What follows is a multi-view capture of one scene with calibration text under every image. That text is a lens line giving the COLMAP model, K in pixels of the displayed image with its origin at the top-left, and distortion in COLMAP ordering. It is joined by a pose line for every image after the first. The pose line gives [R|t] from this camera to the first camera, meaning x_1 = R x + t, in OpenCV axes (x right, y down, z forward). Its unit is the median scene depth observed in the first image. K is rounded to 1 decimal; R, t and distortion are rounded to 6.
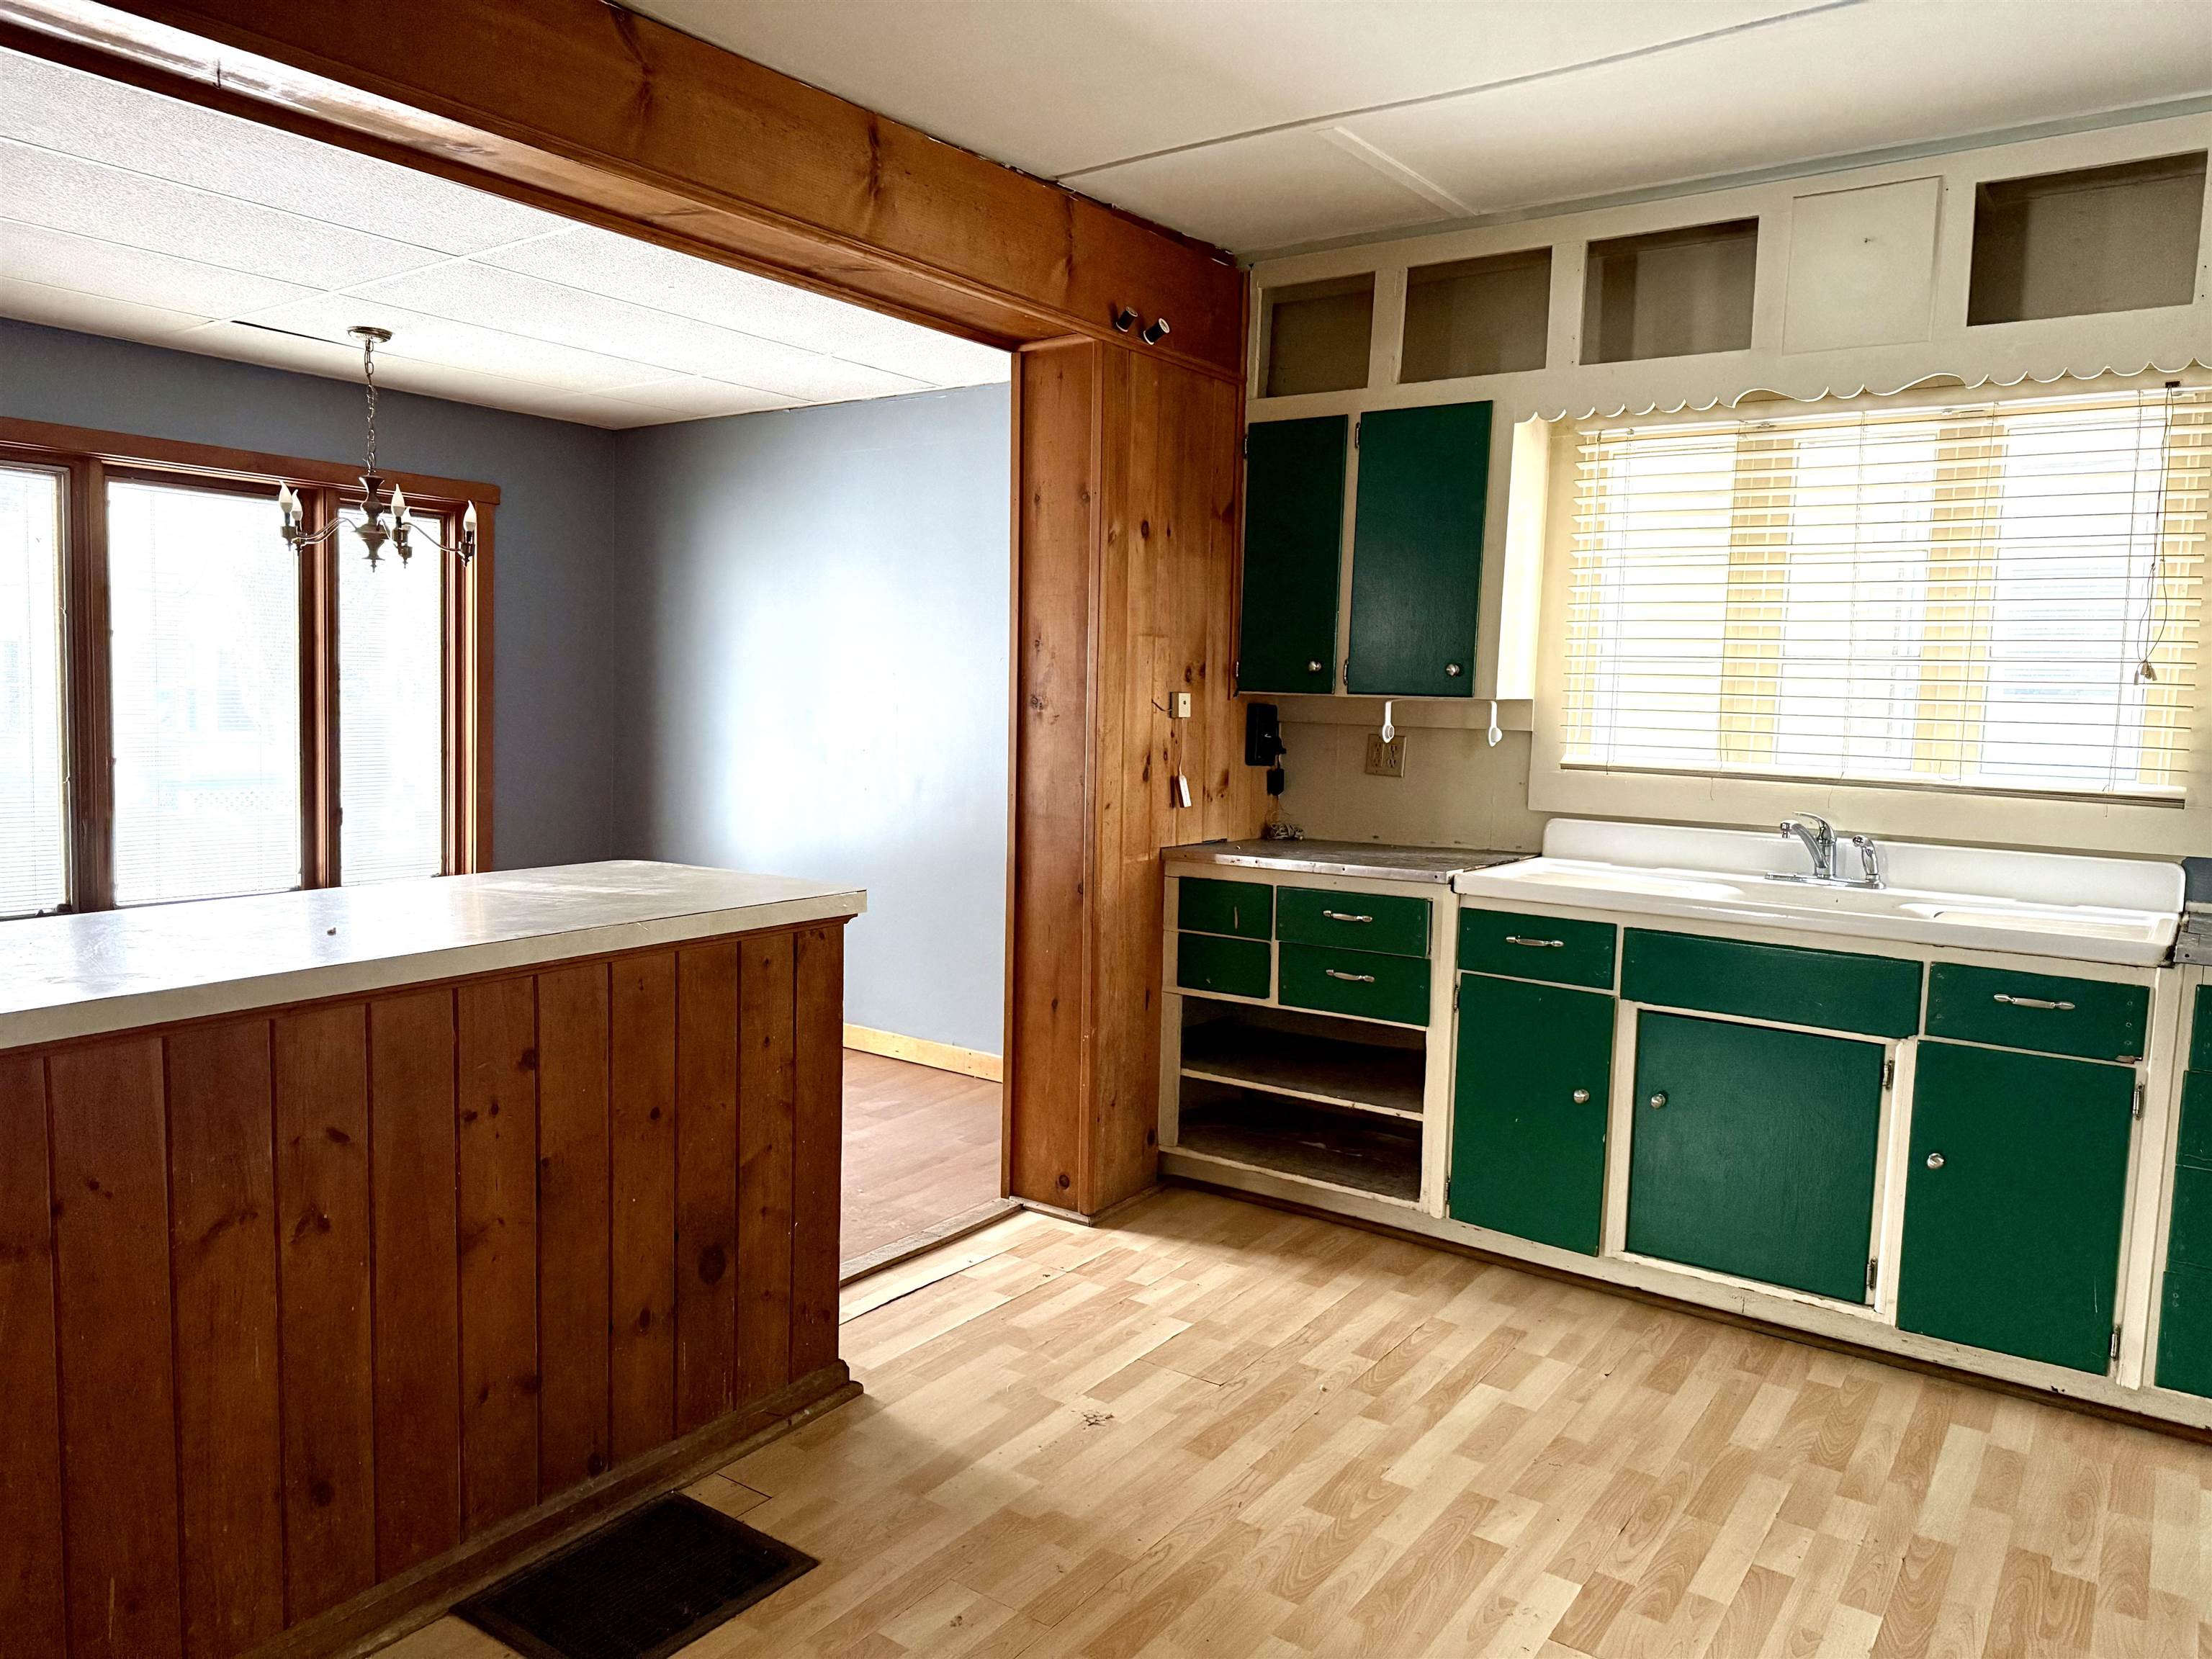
lens RADIAL K [[1550.2, 0, 1106.0], [0, 1550.2, 829.5], [0, 0, 1]] dist [0.066831, -0.085881]
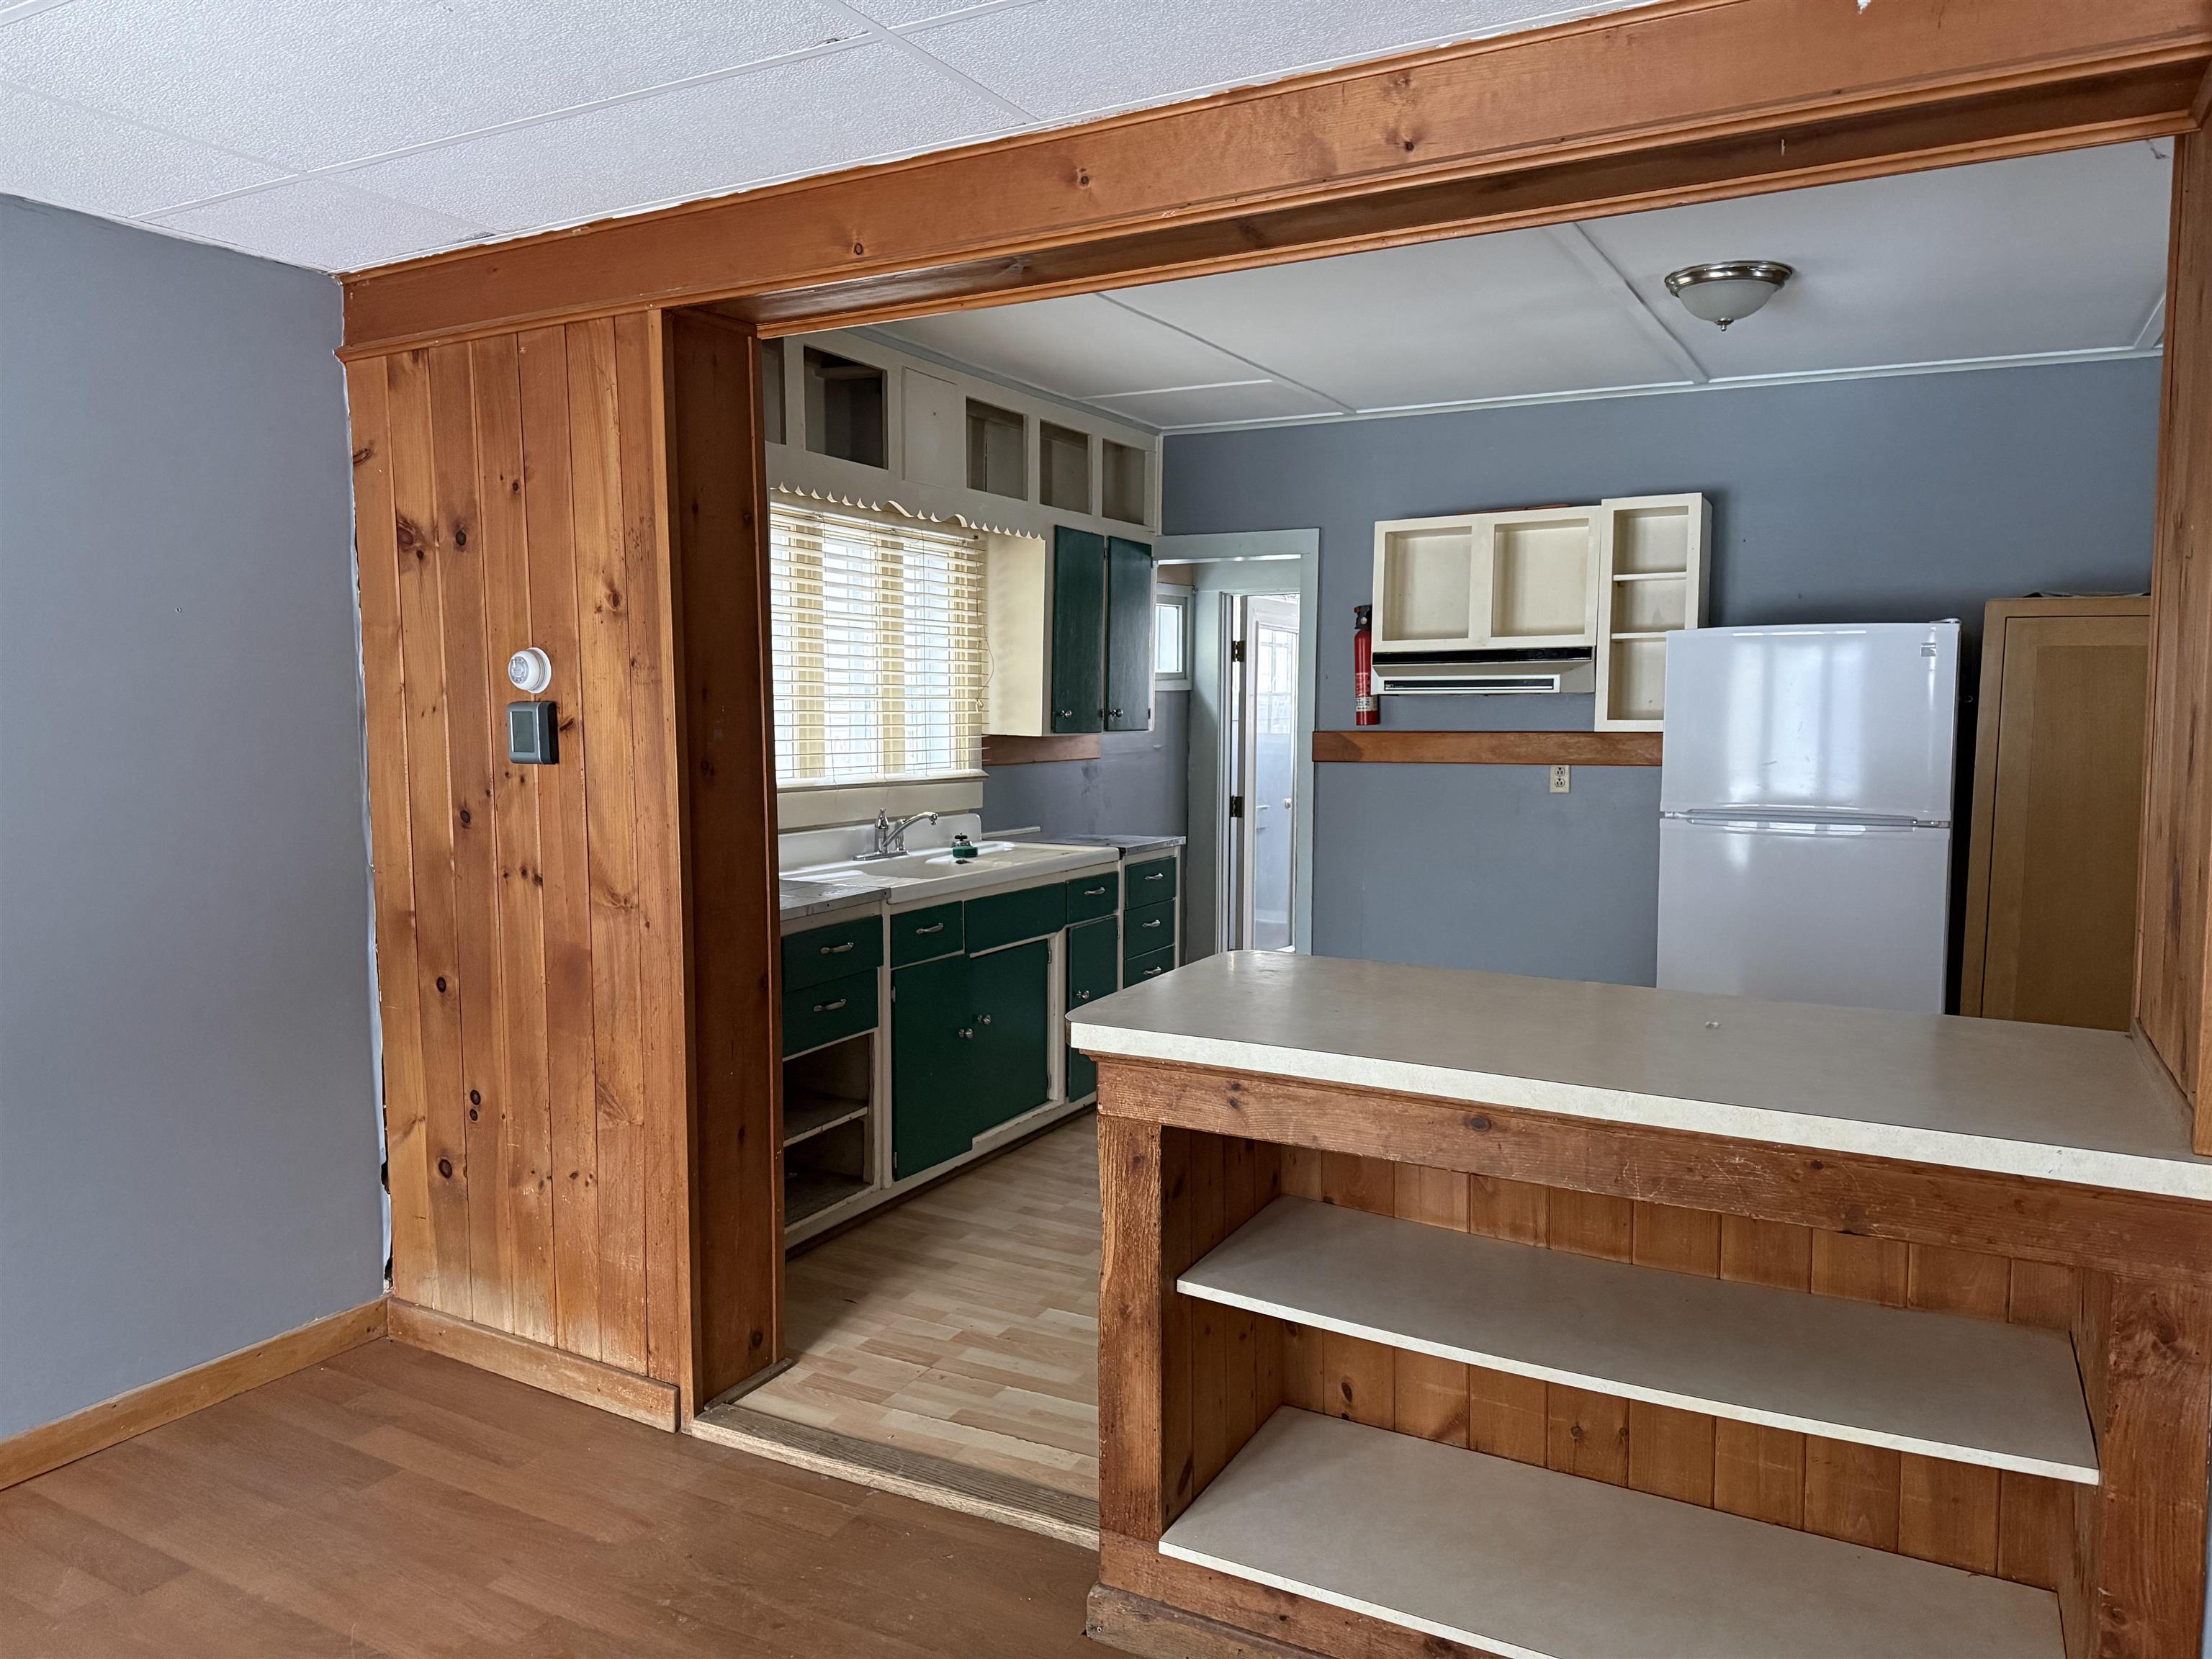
lens RADIAL K [[1529.7, 0, 1082.6], [0, 1529.7, 836.0], [0, 0, 1]] dist [0.083967, -0.100178]
pose [[-0.129330, -0.113580, 0.985075, -0.949613], [0.086057, 0.988385, 0.125260, -0.146290], [-0.987860, 0.100973, -0.118054, 1.023934]]
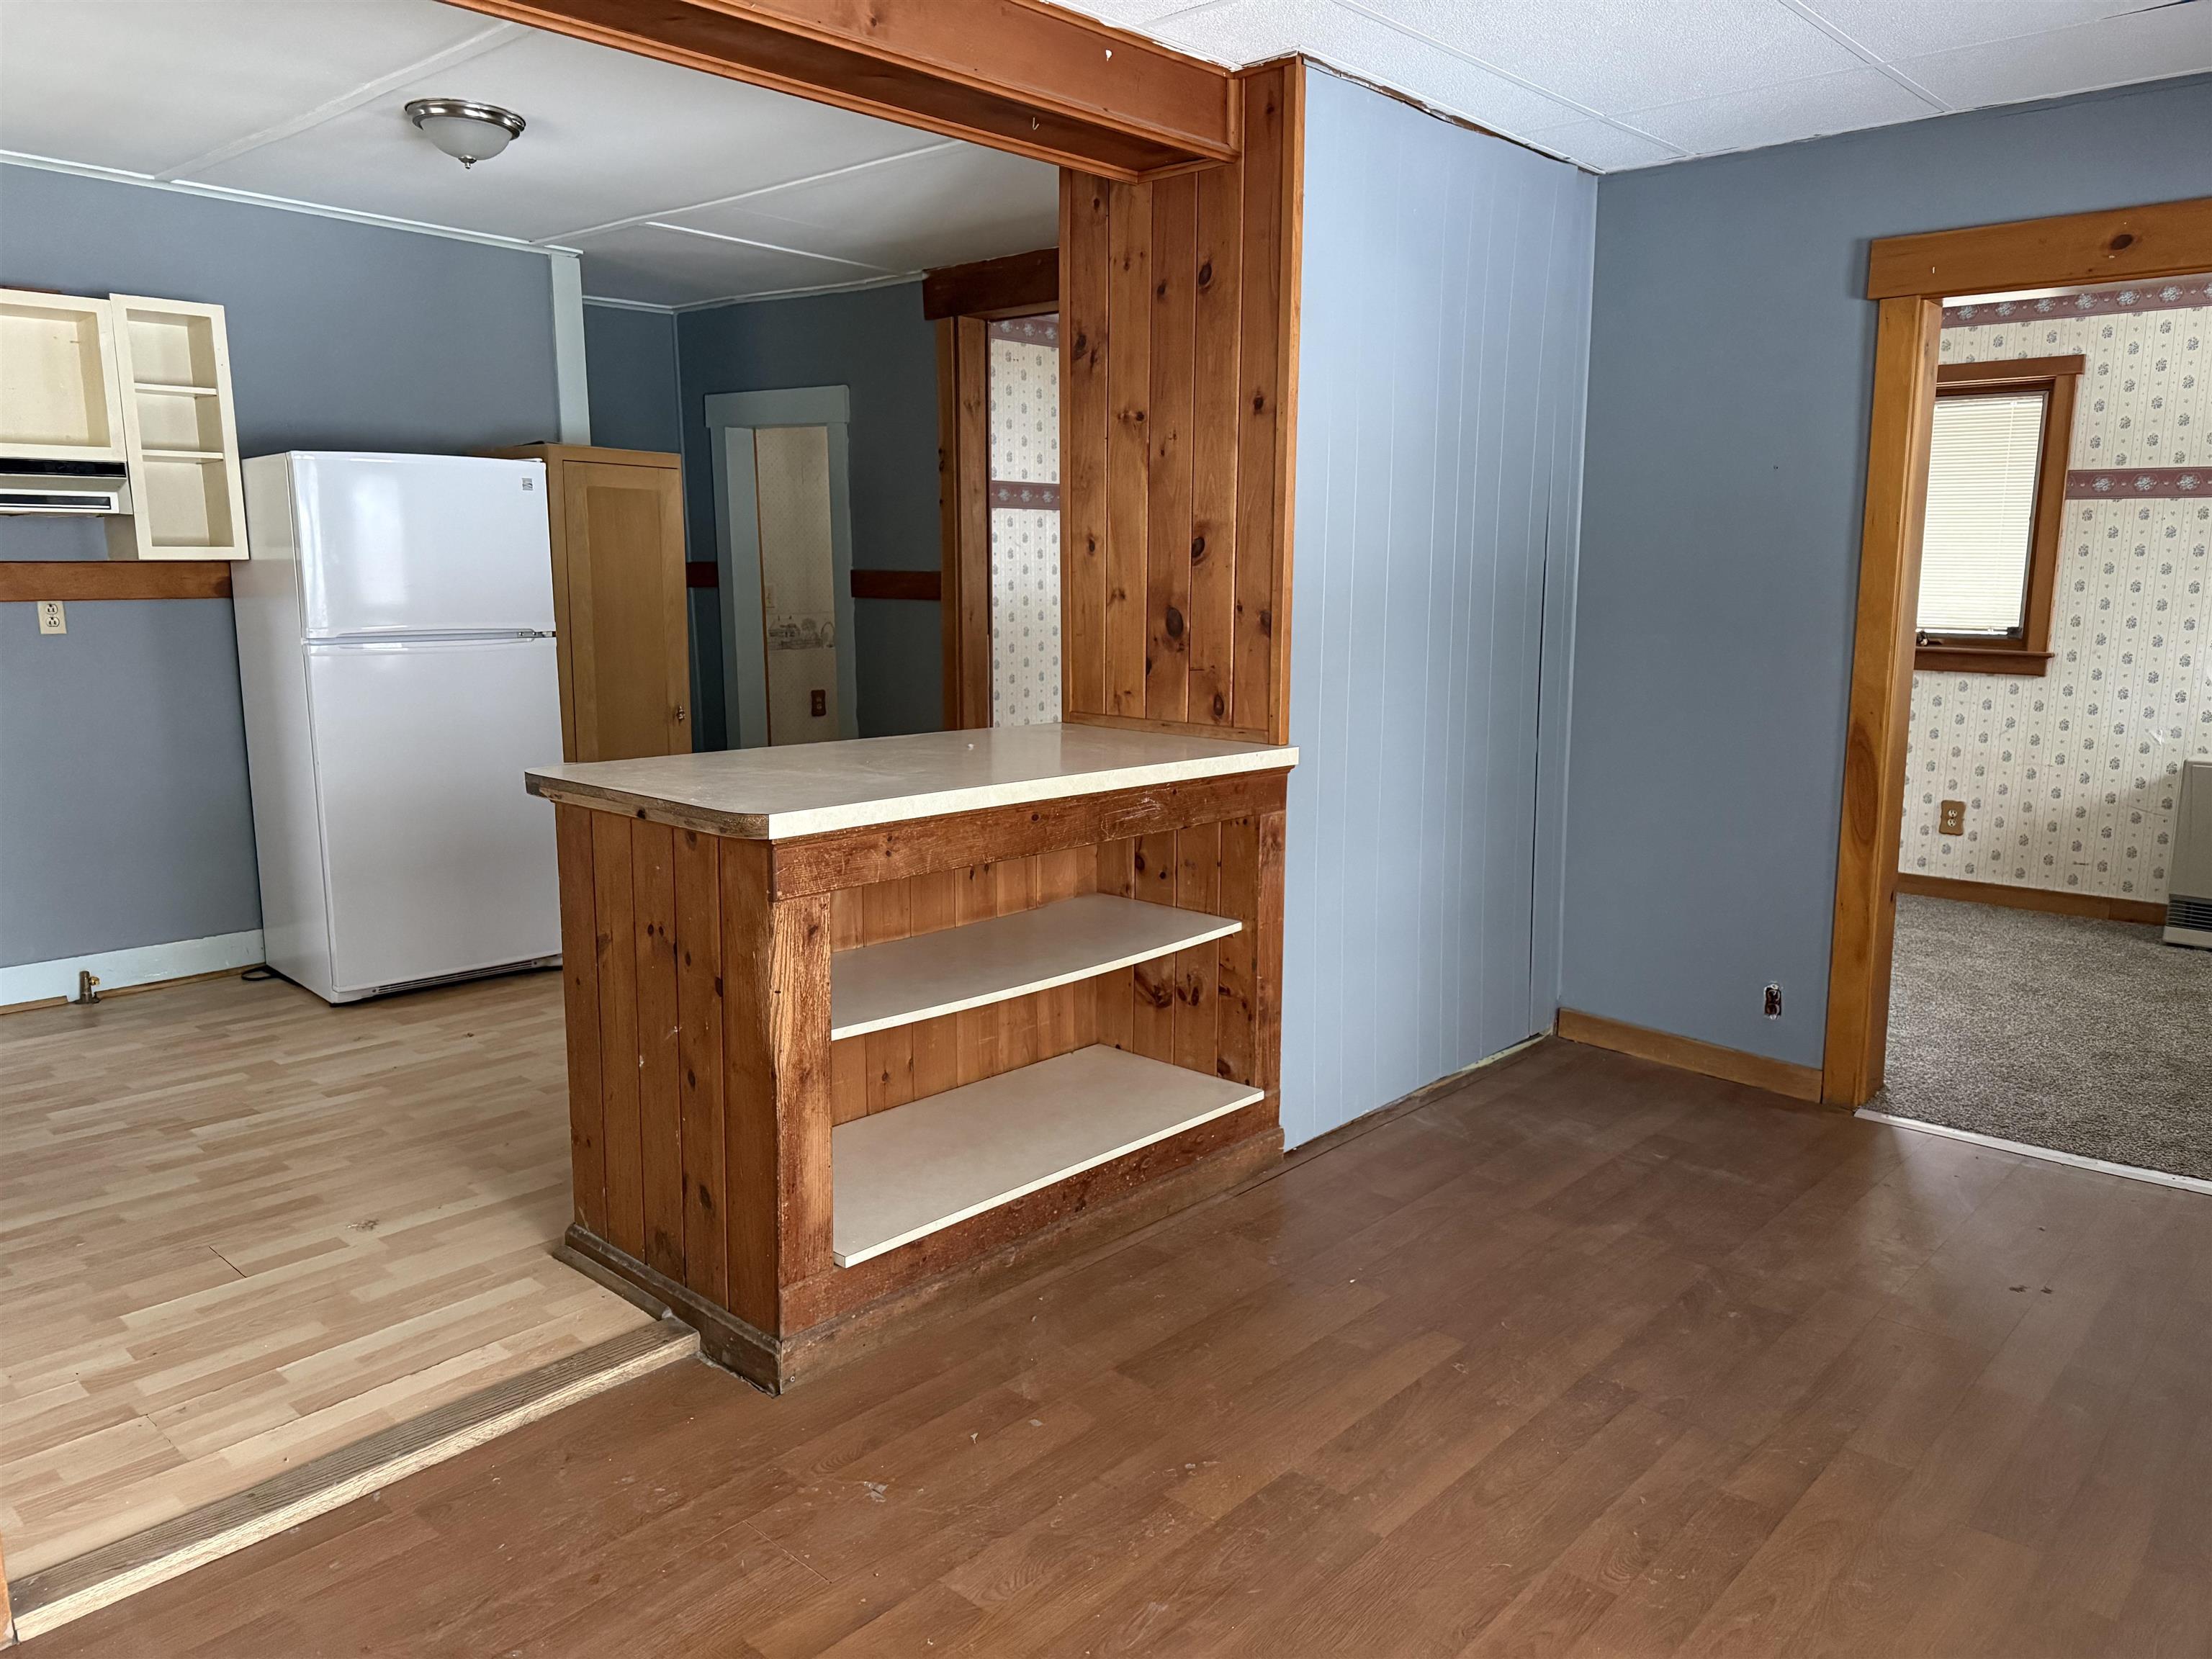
lens RADIAL K [[1529.7, 0, 1082.6], [0, 1529.7, 836.0], [0, 0, 1]] dist [0.083967, -0.100178]
pose [[-0.990635, -0.050343, 0.126920, -0.527155], [-0.014977, 0.964002, 0.265472, -0.155736], [-0.135716, 0.261085, -0.955728, 1.588878]]
